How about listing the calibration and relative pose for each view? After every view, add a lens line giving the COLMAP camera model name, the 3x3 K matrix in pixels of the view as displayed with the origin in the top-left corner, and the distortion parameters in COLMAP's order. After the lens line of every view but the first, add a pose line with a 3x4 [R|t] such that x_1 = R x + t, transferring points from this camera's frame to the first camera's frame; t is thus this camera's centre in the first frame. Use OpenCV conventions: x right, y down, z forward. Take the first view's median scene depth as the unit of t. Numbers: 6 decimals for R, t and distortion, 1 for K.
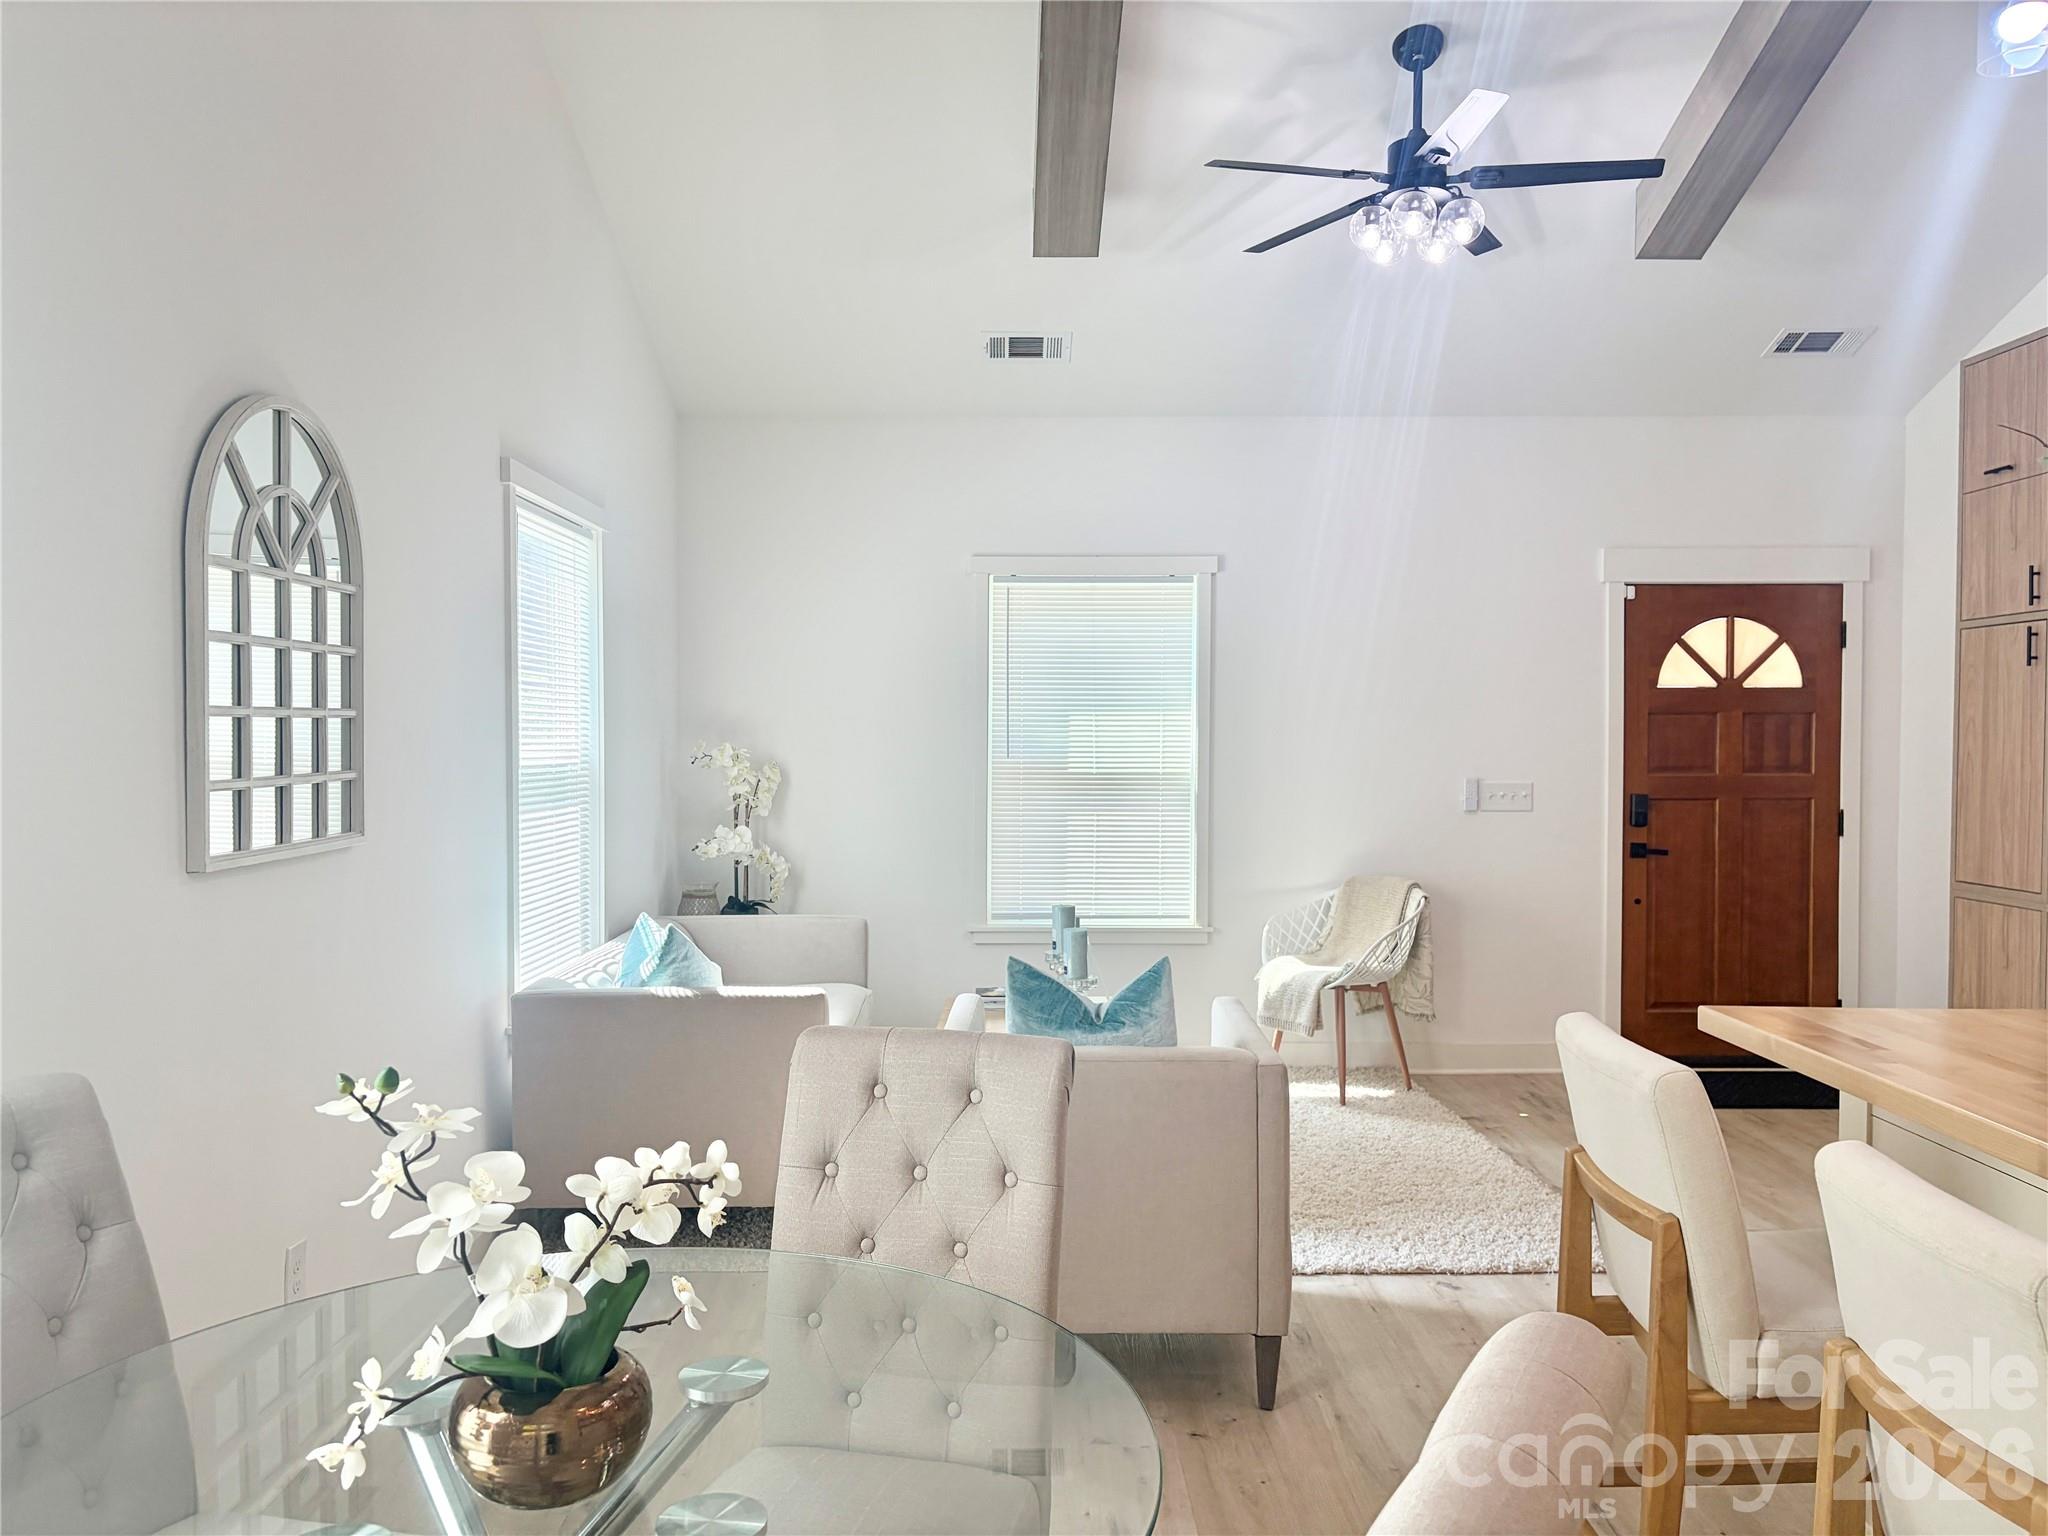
lens RADIAL K [[1531.8, 0, 1028.1], [0, 1531.8, 780.4], [0, 0, 1]] dist [0.058587, -0.069027]
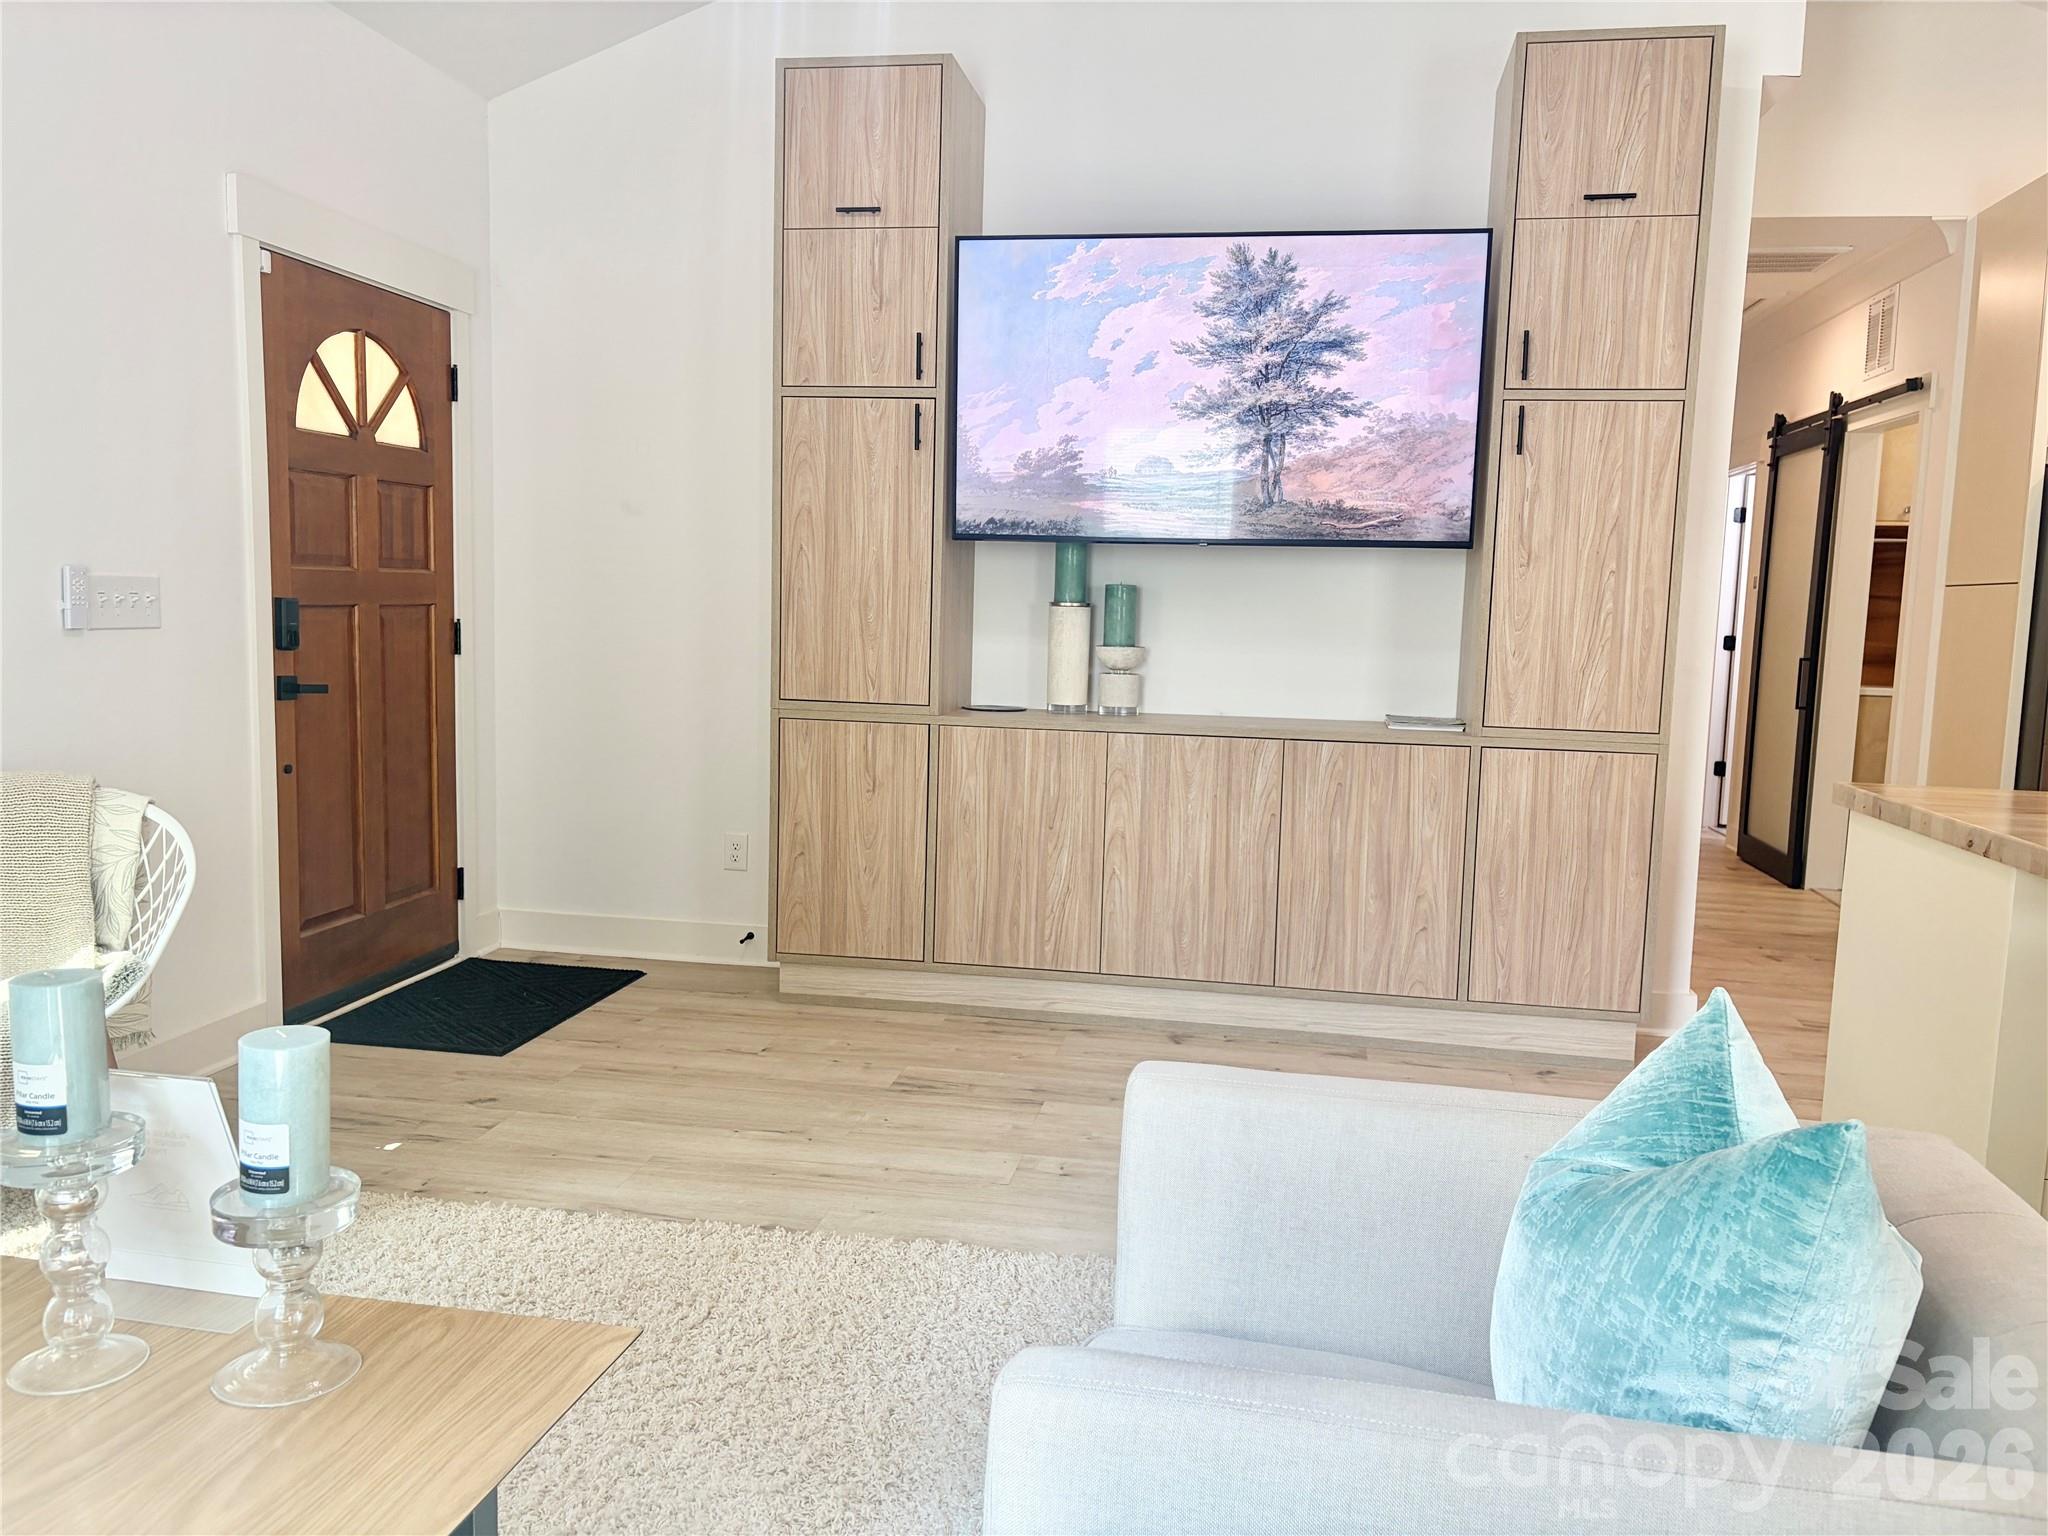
lens RADIAL K [[1531.8, 0, 1036.2], [0, 1531.8, 769.4], [0, 0, 1]] dist [0.058587, -0.069027]
pose [[0.185138, -0.105586, 0.977024, -0.174340], [-0.002368, 0.994160, 0.107886, 0.010257], [-0.982710, -0.022287, 0.183807, 0.612031]]
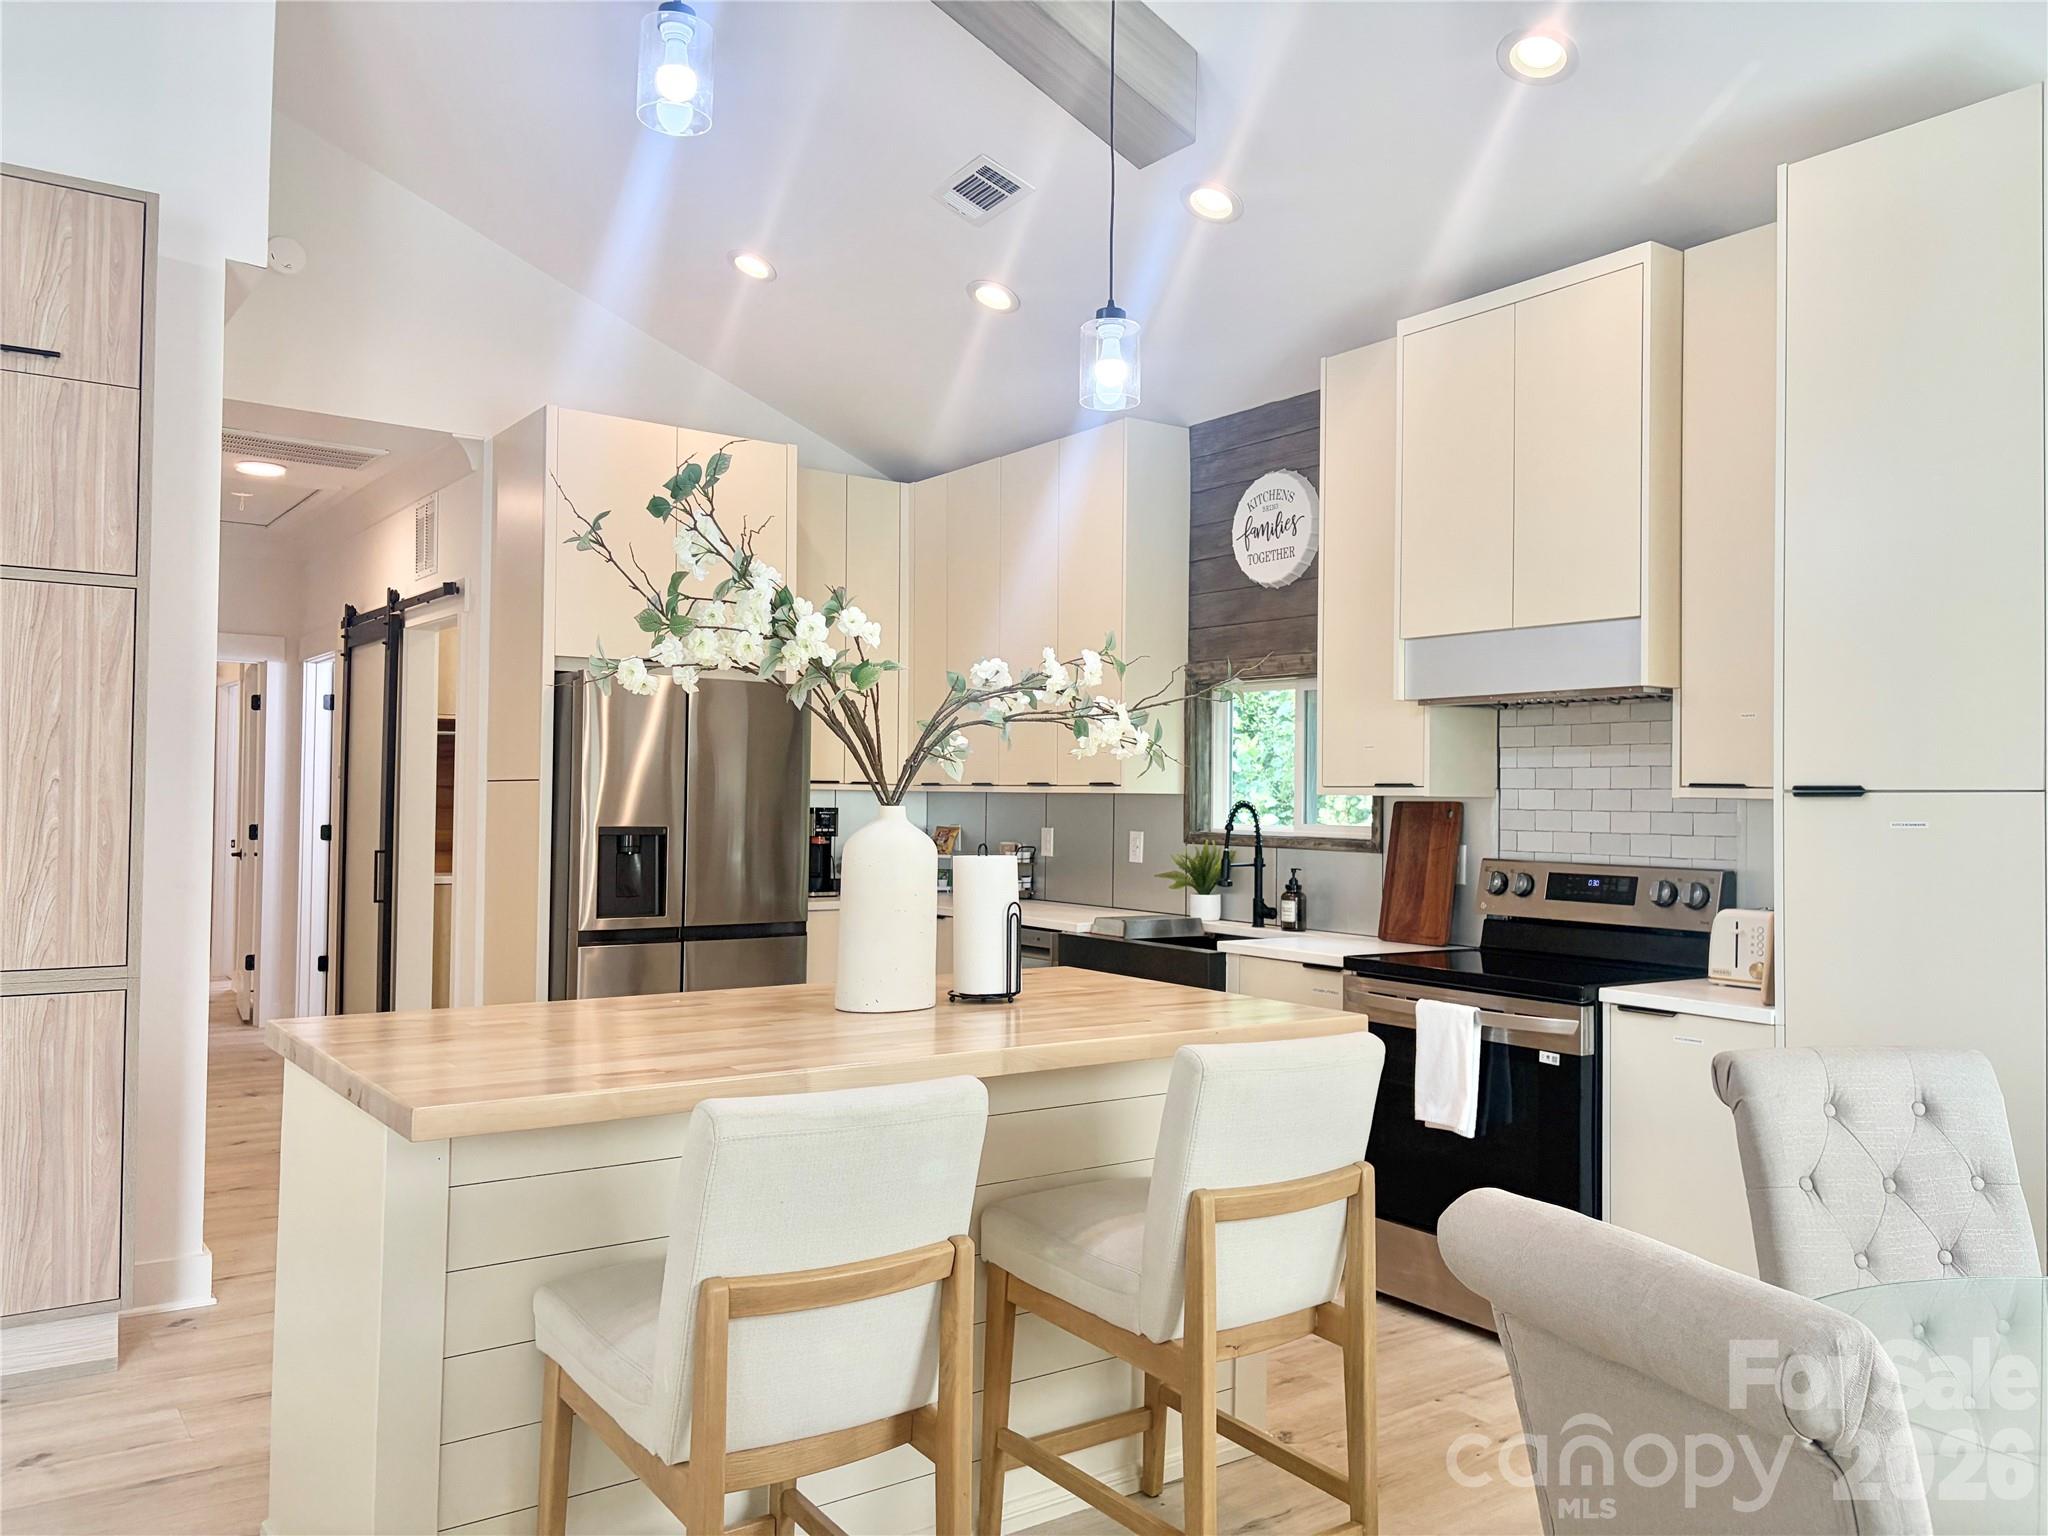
lens RADIAL K [[1531.8, 0, 1020.2], [0, 1531.8, 766.4], [0, 0, 1]] dist [0.058587, -0.069027]
pose [[-0.573380, 0.007073, 0.819259, -0.137141], [0.007553, 0.999966, -0.003347, -0.003475], [-0.819255, 0.004269, -0.573414, 0.529536]]
